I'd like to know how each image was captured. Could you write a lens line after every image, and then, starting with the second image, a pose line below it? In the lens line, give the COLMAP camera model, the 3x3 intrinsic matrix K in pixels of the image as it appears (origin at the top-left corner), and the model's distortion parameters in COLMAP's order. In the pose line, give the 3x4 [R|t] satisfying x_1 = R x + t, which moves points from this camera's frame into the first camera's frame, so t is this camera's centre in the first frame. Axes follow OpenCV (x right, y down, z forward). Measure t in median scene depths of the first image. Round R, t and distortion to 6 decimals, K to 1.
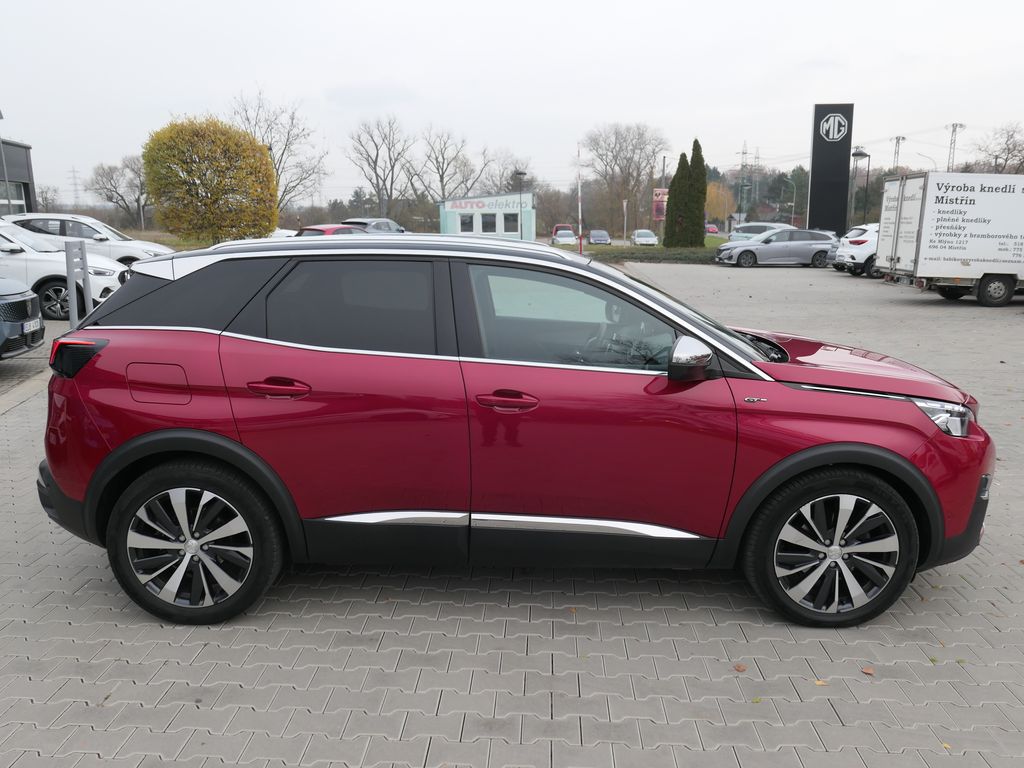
lens RADIAL K [[806.9, 0, 519.0], [0, 806.9, 387.6], [0, 0, 1]] dist [-0.017821, 0.015824]
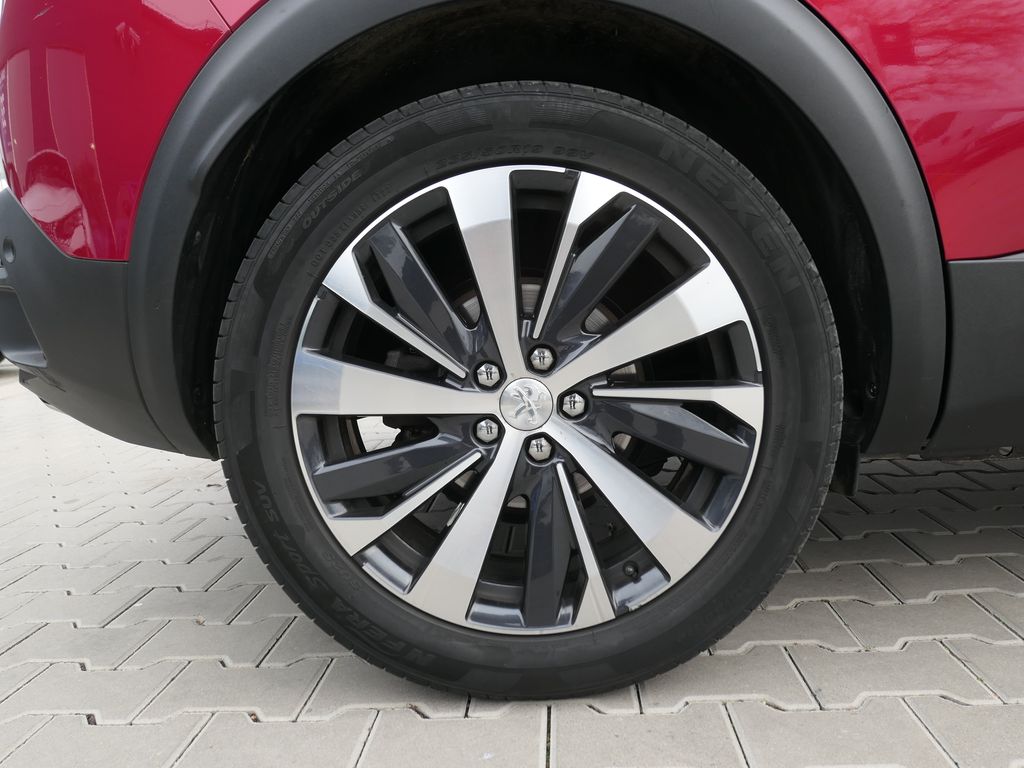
lens RADIAL K [[806.9, 0, 515.5], [0, 806.9, 382.0], [0, 0, 1]] dist [-0.017821, 0.015824]
pose [[0.997141, -0.068582, -0.031719, -0.384239], [0.065884, 0.994661, -0.079432, 0.202947], [0.036998, 0.077115, 0.996336, 0.698660]]
